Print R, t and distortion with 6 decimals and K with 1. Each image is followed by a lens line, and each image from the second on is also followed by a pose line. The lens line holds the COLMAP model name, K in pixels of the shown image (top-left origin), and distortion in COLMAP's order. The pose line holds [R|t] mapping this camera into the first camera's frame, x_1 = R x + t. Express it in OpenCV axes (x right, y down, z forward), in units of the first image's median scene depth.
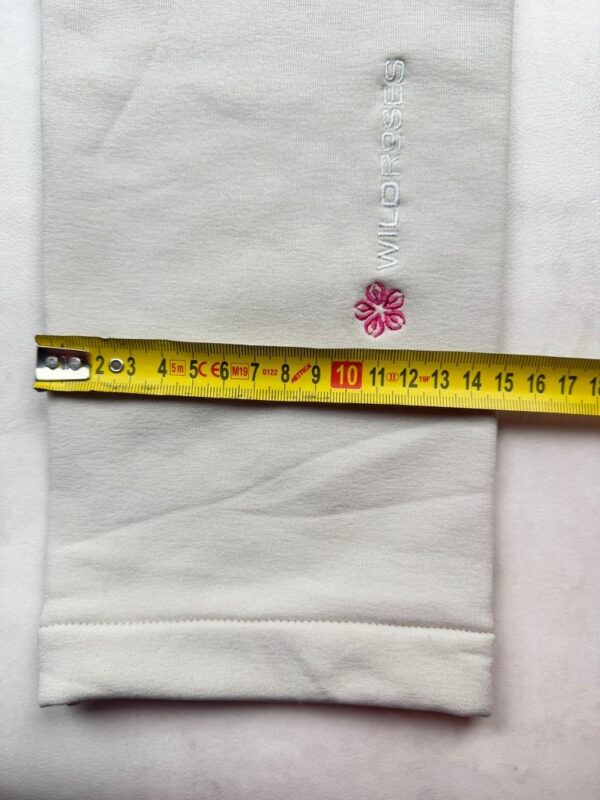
lens RADIAL K [[557.4, 0, 299.0], [0, 557.4, 399.9], [0, 0, 1]] dist [0.002823, -0.000839]
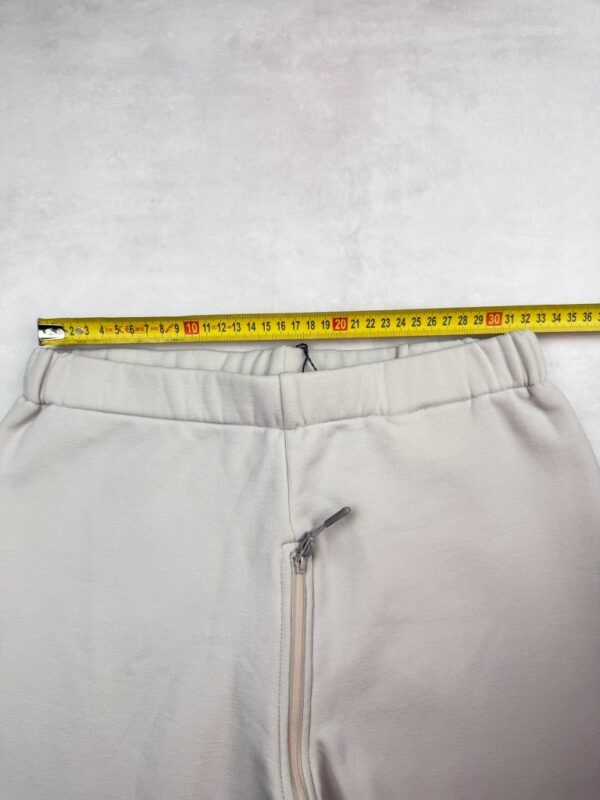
lens RADIAL K [[557.4, 0, 302.6], [0, 557.4, 399.7], [0, 0, 1]] dist [0.002823, -0.000839]
pose [[0.983789, -0.086132, 0.157294, 0.143351], [0.071879, 0.992958, 0.094167, 0.057080], [-0.164297, -0.081335, 0.983052, -1.163951]]
